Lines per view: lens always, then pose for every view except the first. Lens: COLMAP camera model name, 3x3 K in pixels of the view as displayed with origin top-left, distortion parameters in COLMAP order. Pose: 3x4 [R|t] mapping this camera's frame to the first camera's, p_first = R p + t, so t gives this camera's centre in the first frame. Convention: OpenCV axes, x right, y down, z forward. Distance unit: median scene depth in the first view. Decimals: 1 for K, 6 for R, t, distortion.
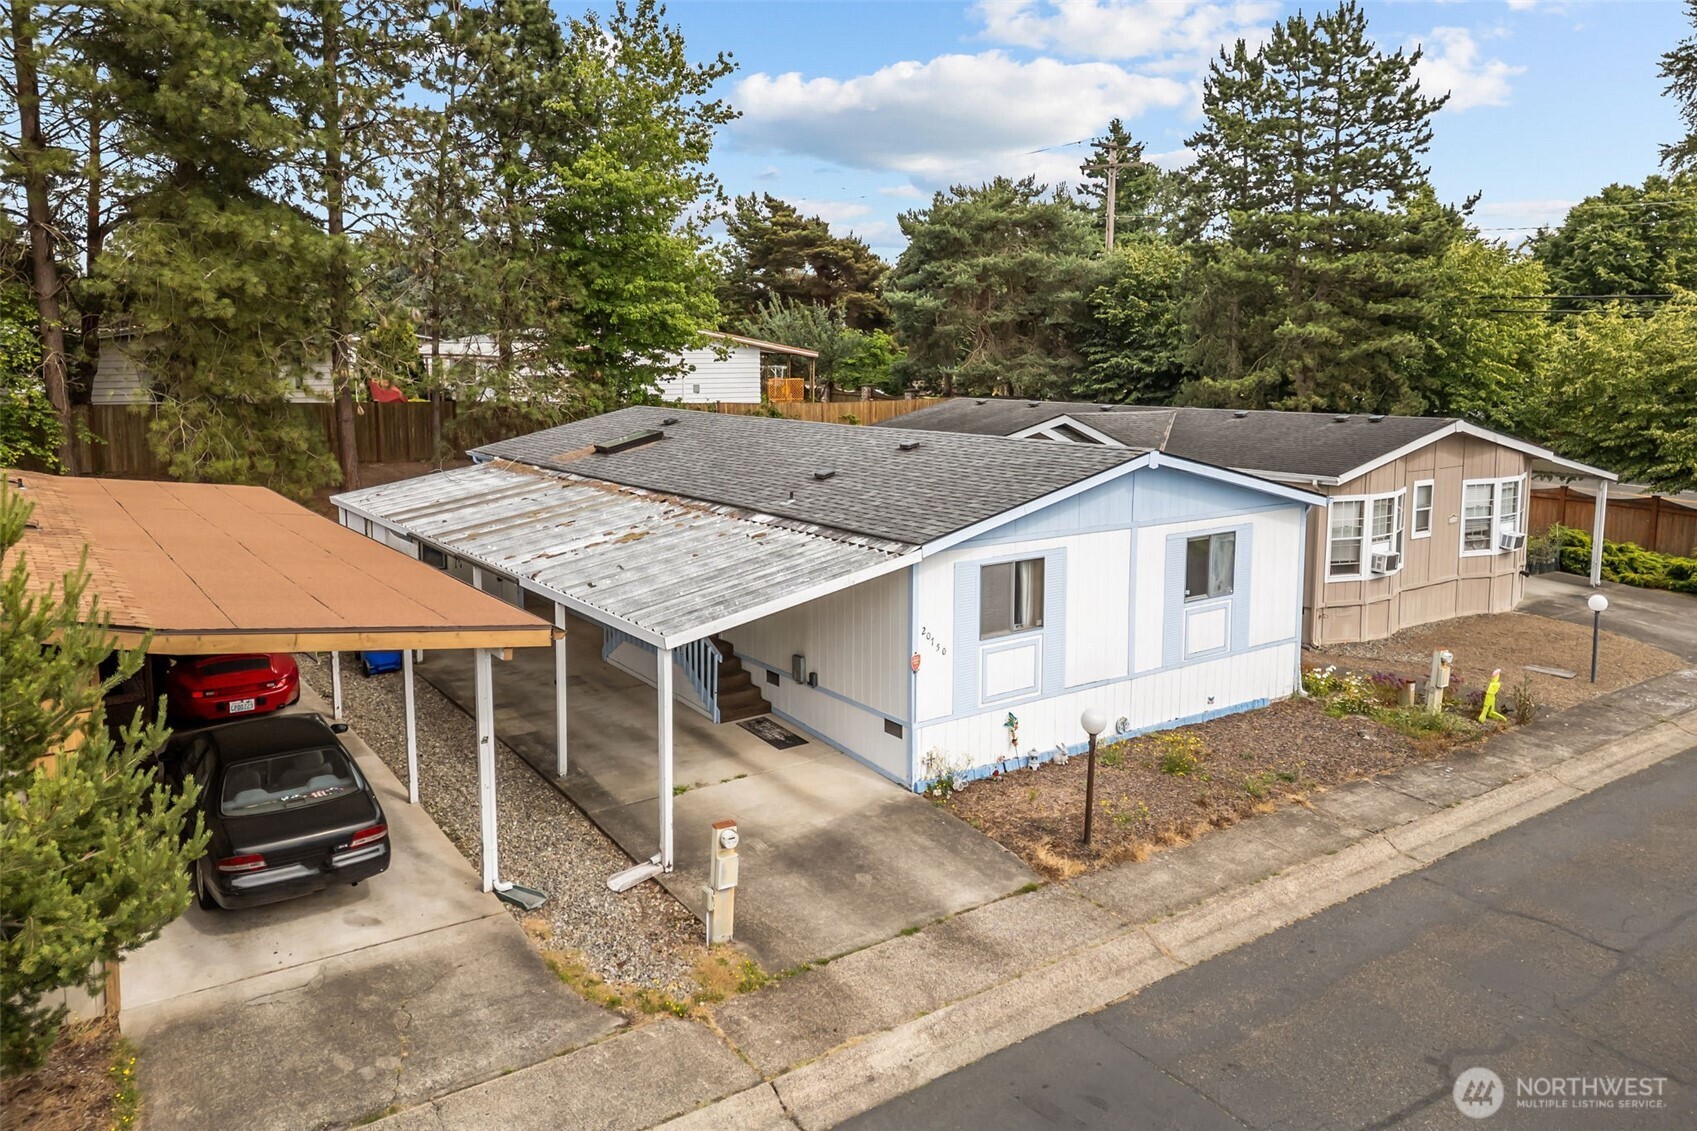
lens RADIAL K [[1222.7, 0, 848.5], [0, 1222.7, 565.5], [0, 0, 1]] dist [0.078908, -0.067066]
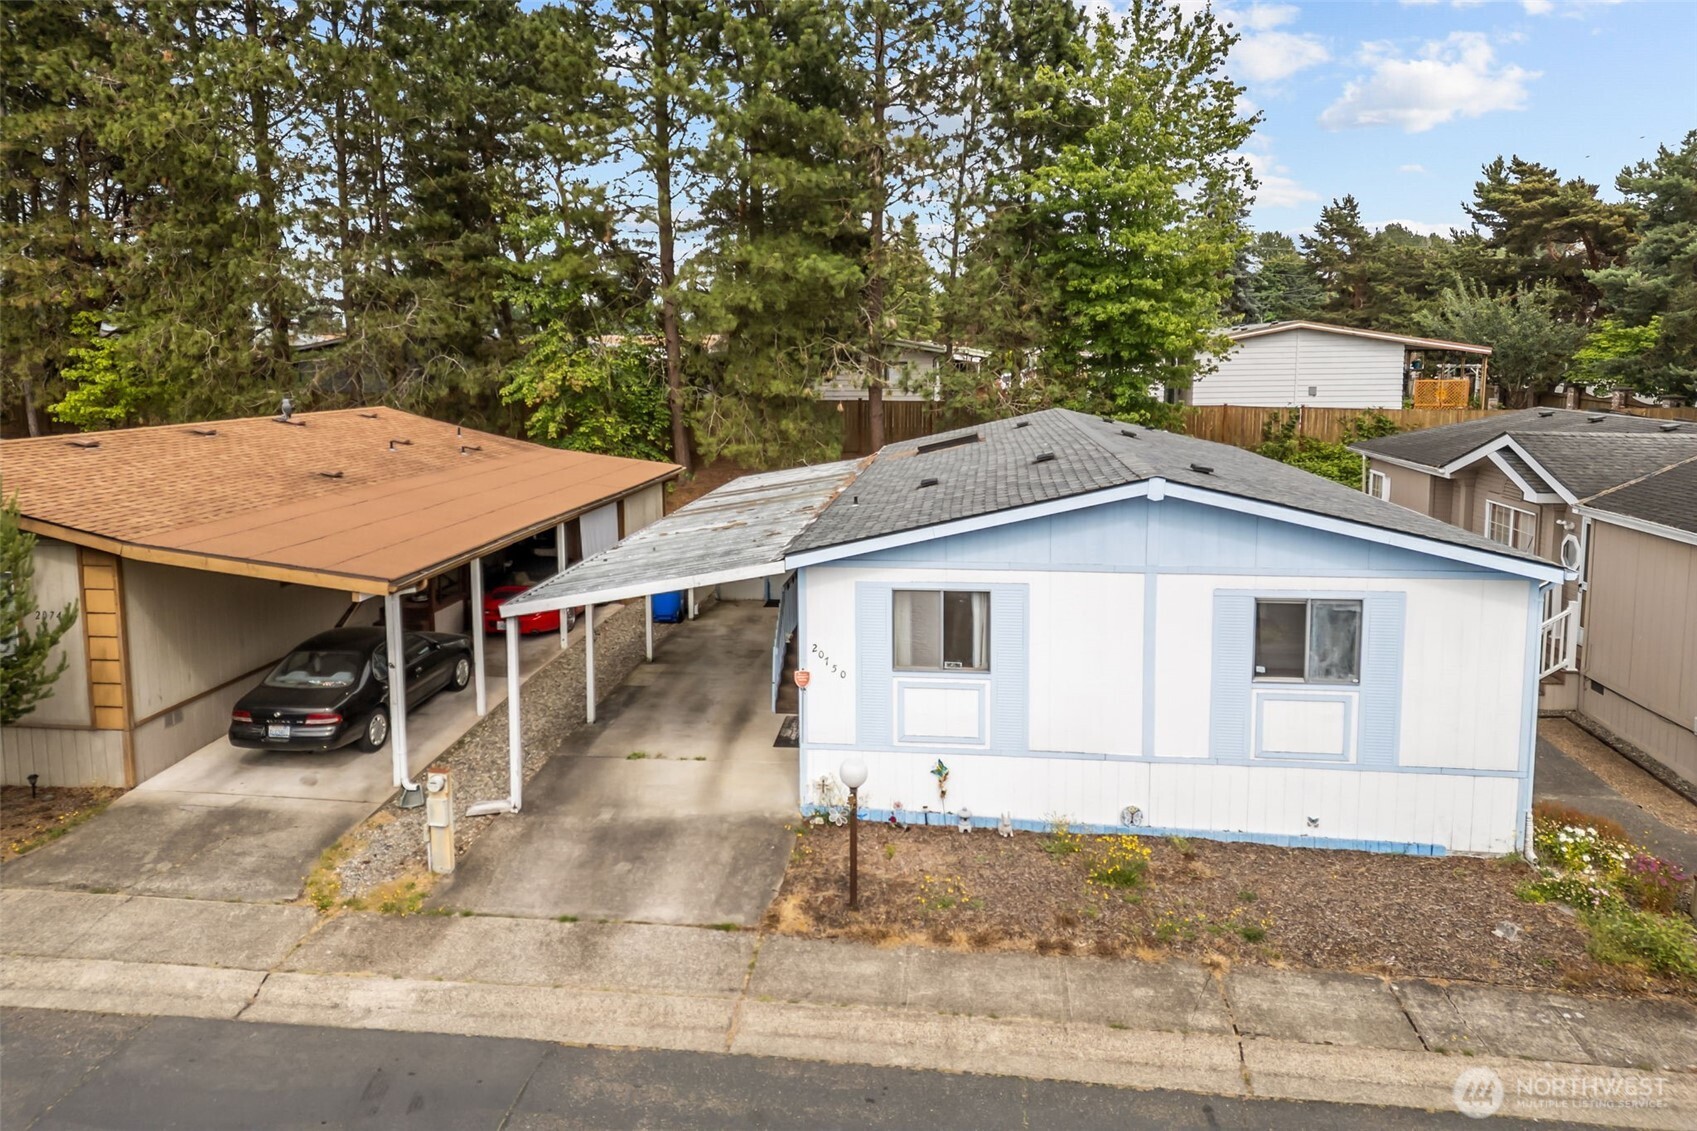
lens RADIAL K [[1222.7, 0, 848.5], [0, 1222.7, 565.5], [0, 0, 1]] dist [0.078908, -0.067066]
pose [[0.721993, 0.114762, -0.682316, 0.727283], [-0.114252, 0.992385, 0.046019, -0.057578], [0.682402, 0.044731, 0.729607, 0.323356]]
